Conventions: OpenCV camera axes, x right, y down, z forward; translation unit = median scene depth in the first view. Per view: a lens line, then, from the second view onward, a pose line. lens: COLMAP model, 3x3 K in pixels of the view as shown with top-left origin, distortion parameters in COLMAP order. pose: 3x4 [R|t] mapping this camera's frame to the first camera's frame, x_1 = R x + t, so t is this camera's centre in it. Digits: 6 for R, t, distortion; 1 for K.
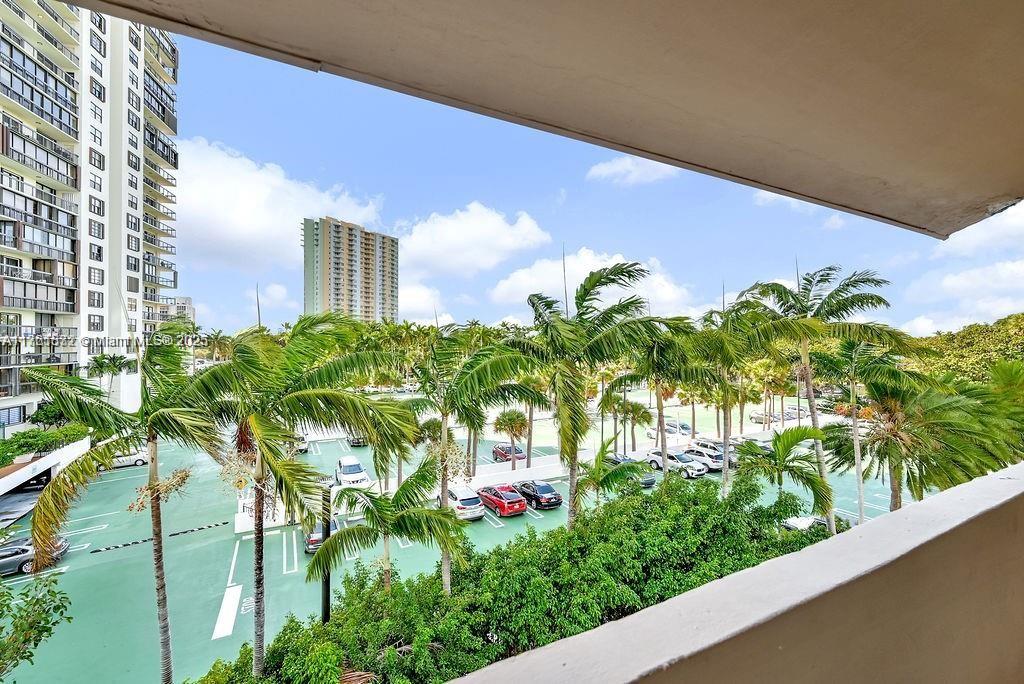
lens RADIAL K [[442.6, 0, 512.9], [0, 442.6, 337.0], [0, 0, 1]] dist [0.002253, 0.000719]
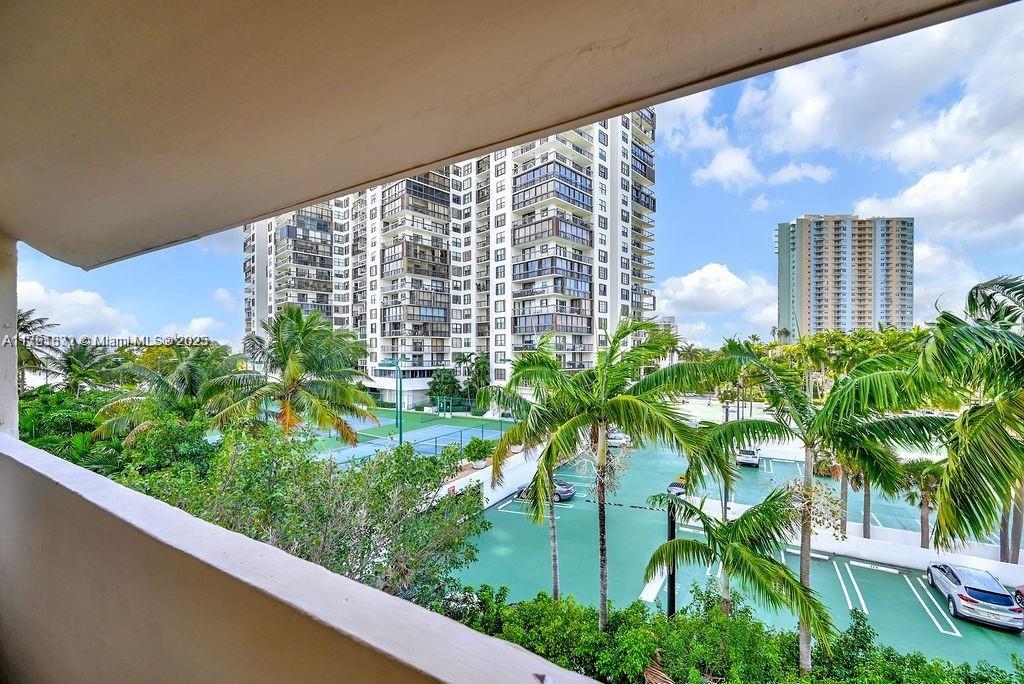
lens RADIAL K [[442.6, 0, 517.2], [0, 442.6, 357.9], [0, 0, 1]] dist [0.002253, 0.000719]
pose [[0.498429, 0.008893, -0.866885, 0.121723], [0.008582, 0.999848, 0.015191, -0.000372], [0.866888, -0.015012, 0.498277, 0.064993]]
